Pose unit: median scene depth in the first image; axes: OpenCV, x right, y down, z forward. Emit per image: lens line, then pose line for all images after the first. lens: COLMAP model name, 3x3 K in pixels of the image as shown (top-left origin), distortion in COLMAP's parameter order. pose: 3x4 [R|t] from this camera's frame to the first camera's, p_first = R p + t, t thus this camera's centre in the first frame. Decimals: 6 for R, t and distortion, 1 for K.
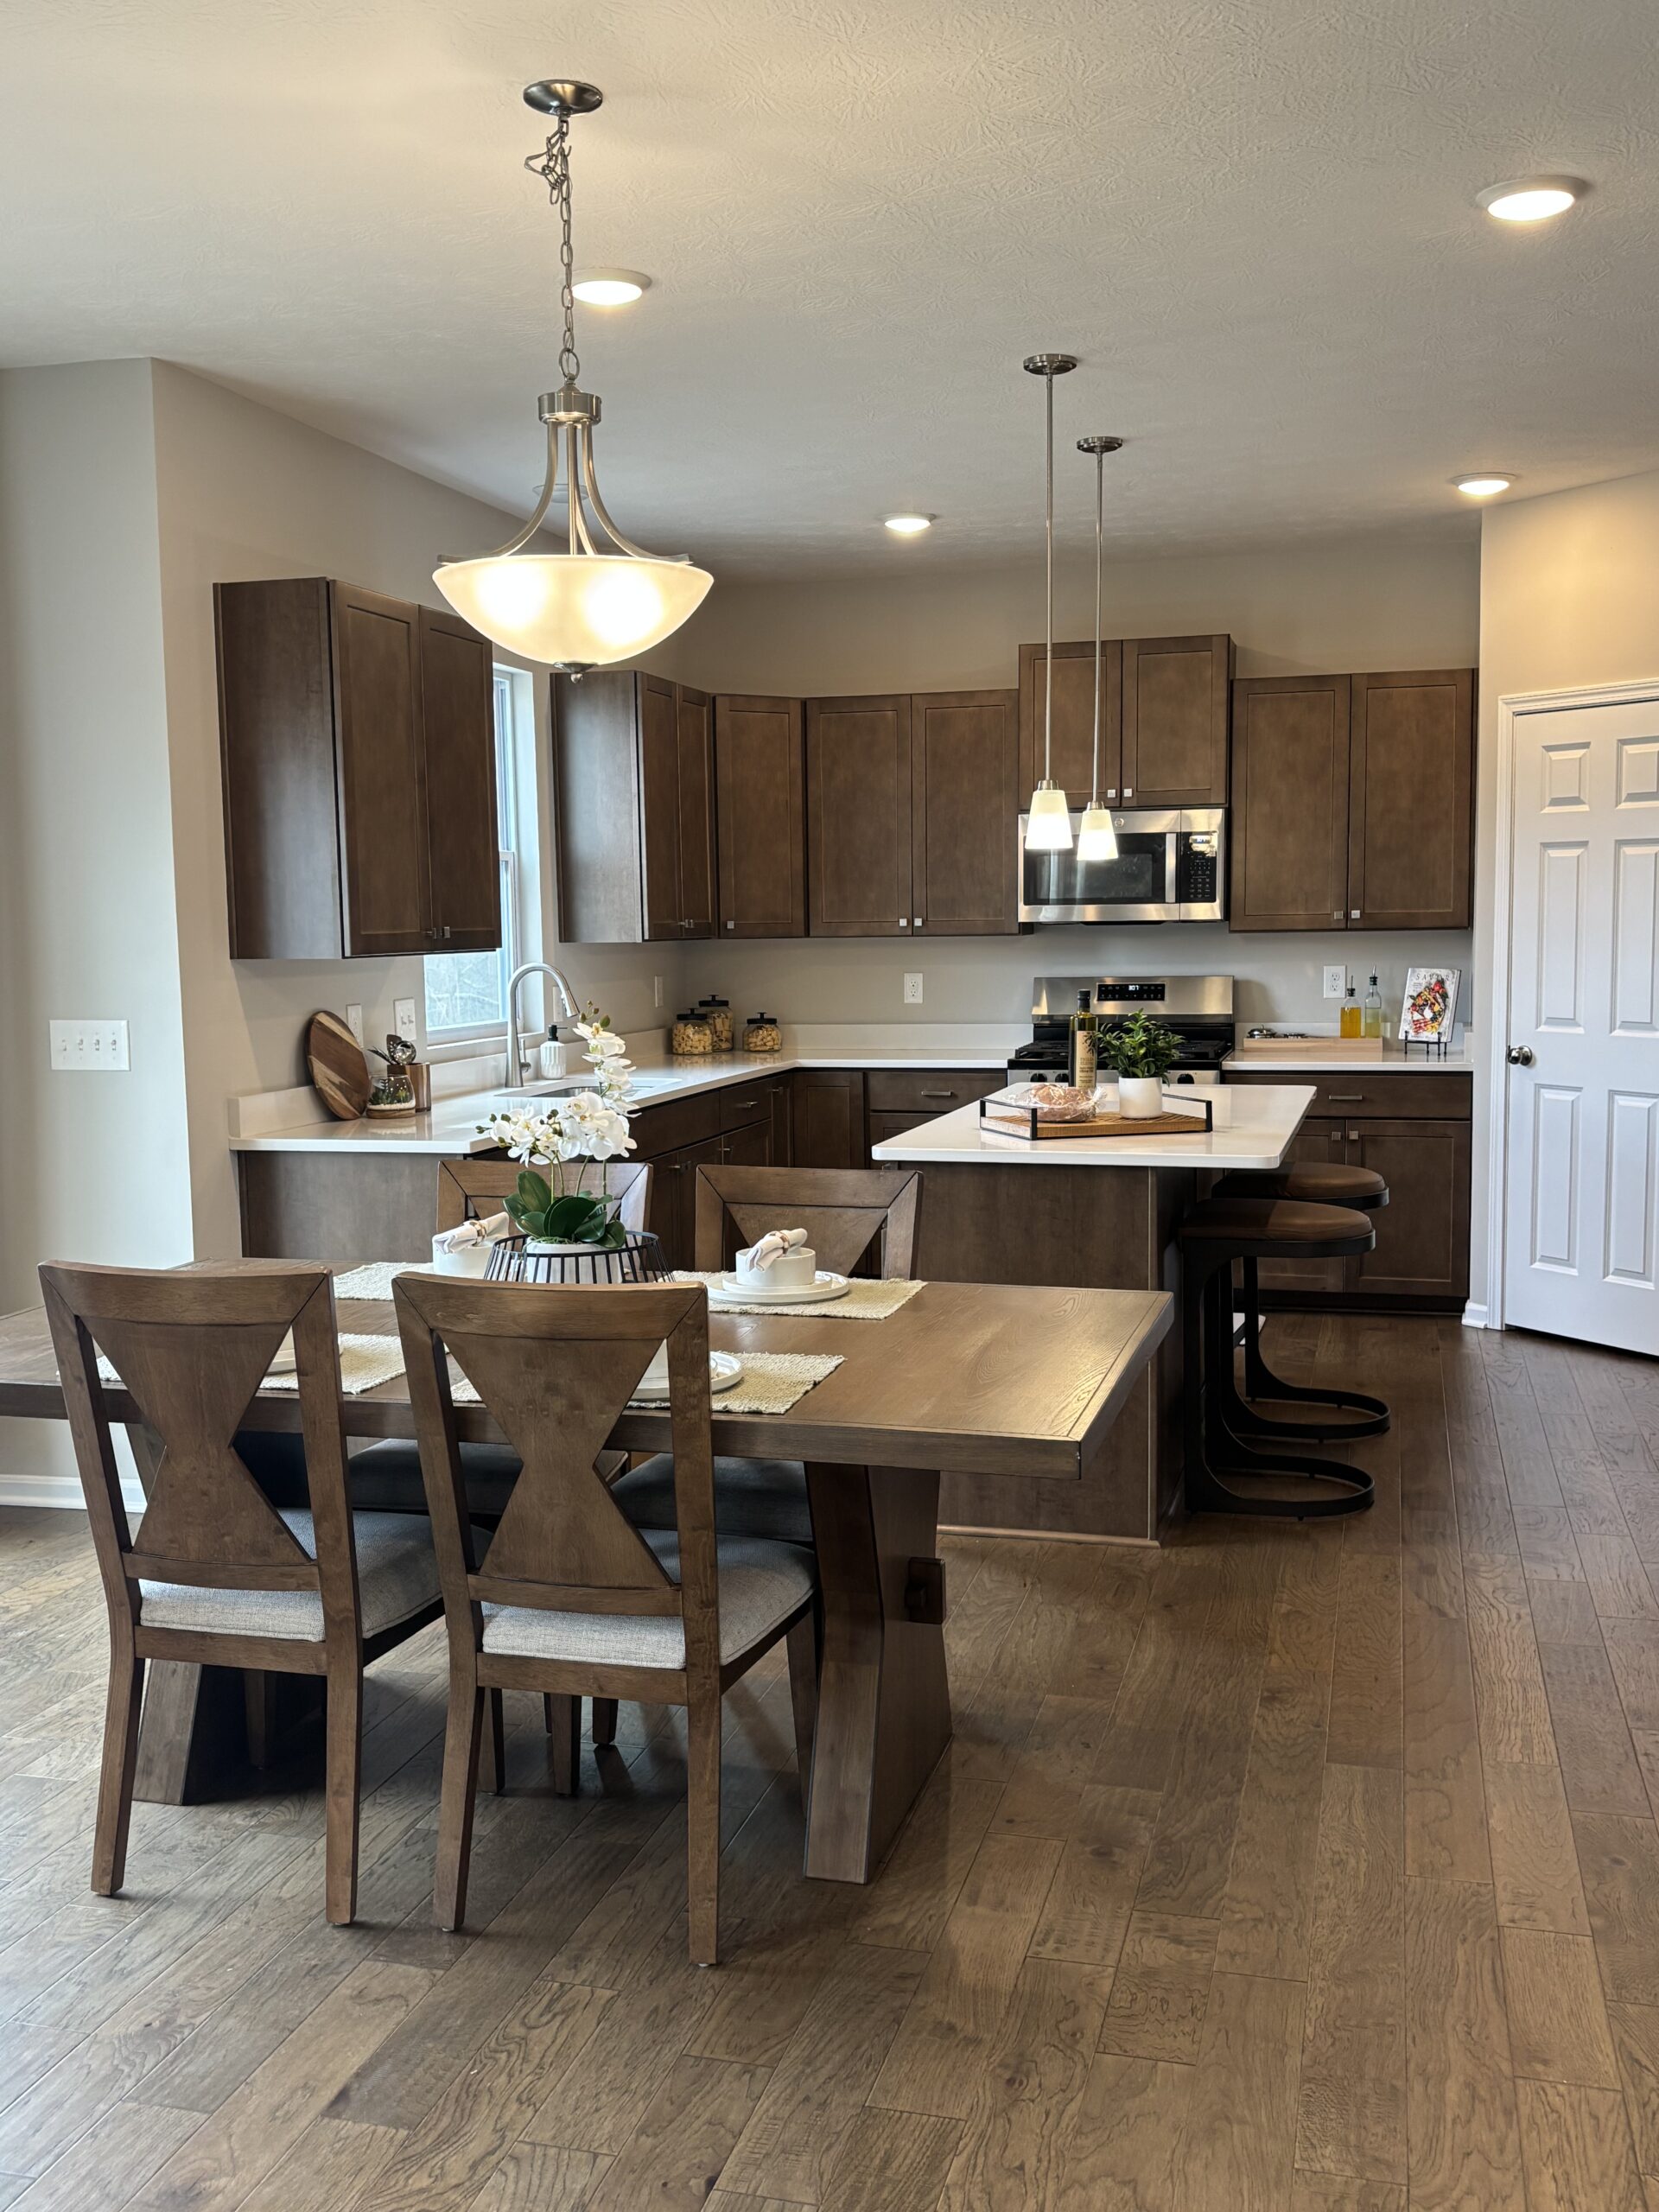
lens RADIAL K [[2067.1, 0, 829.5], [0, 2067.1, 1106.0], [0, 0, 1]] dist [0.013501, 0.014696]
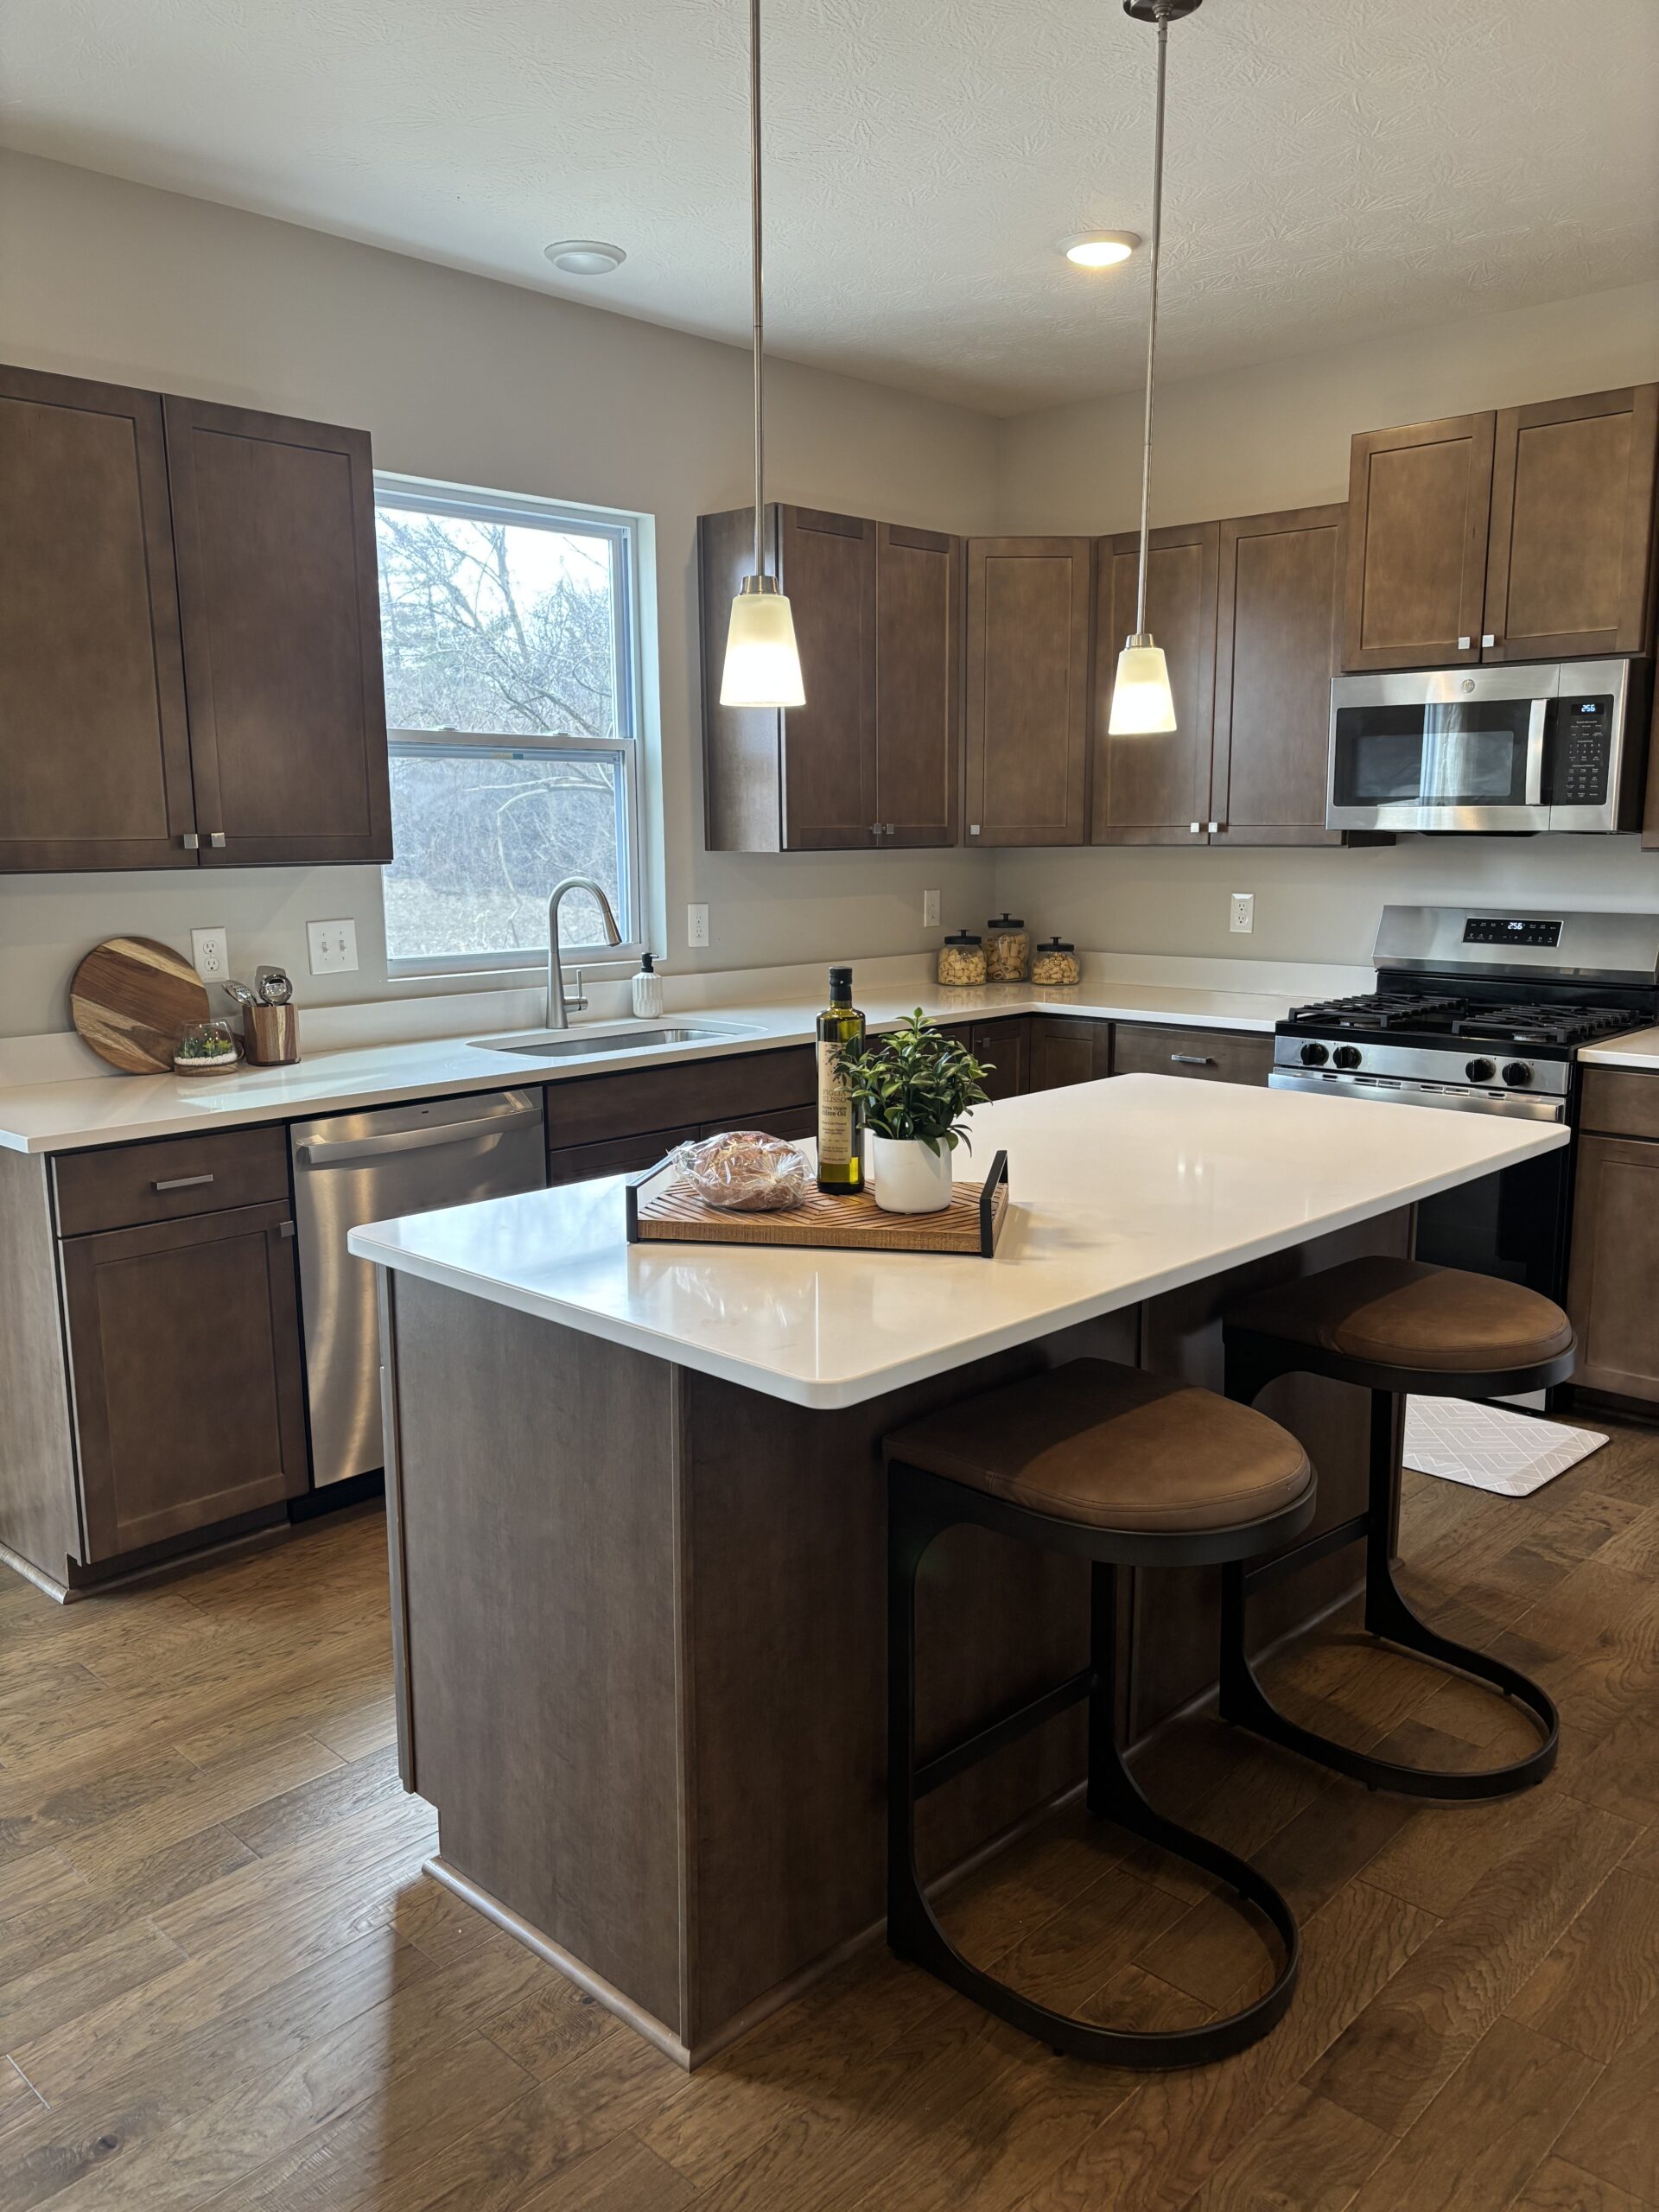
lens RADIAL K [[1655.2, 0, 829.5], [0, 1655.2, 1106.0], [0, 0, 1]] dist [-0.000602, -0.042186]
pose [[0.877133, 0.089179, -0.471894, 0.222475], [-0.048805, 0.994073, 0.097145, -0.041256], [0.477761, -0.062178, 0.876287, 0.410232]]
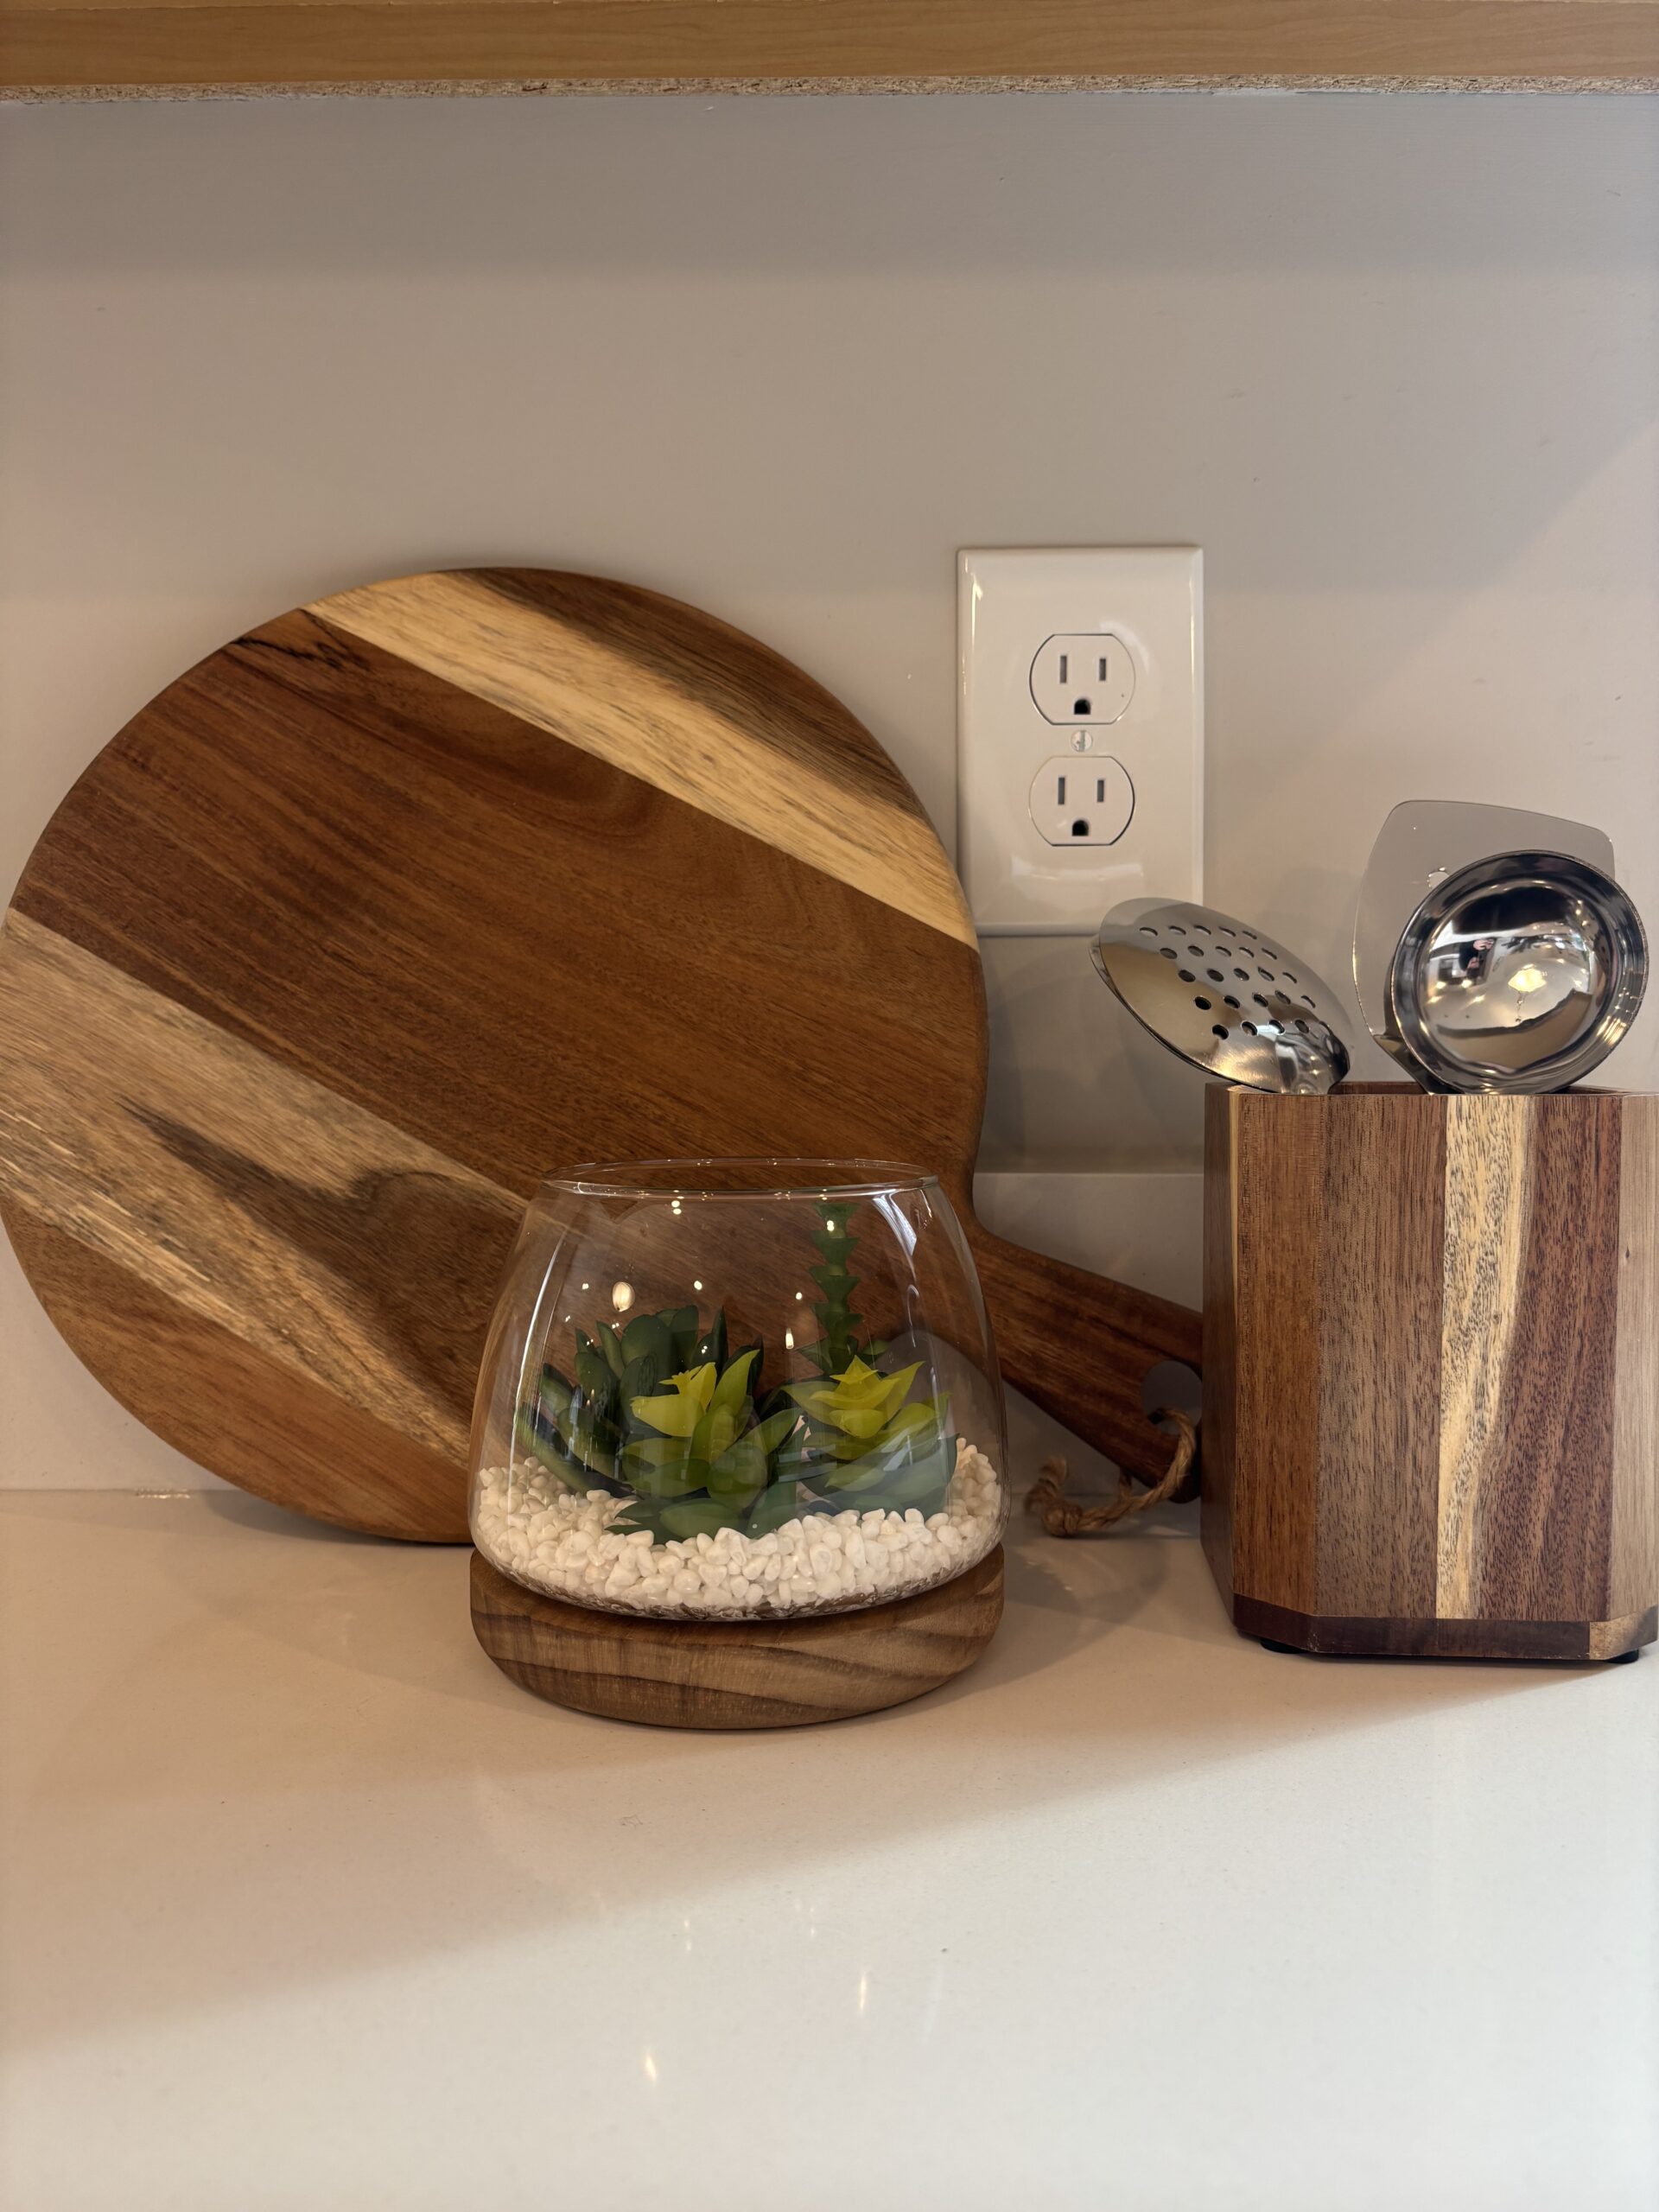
lens RADIAL K [[1655.2, 0, 829.5], [0, 1655.2, 1106.0], [0, 0, 1]] dist [-0.000602, -0.042186]
pose [[0.243396, 0.078069, -0.966780, -0.107004], [-0.086409, 0.994537, 0.058556, -0.016354], [0.966070, 0.069286, 0.248812, 0.728717]]
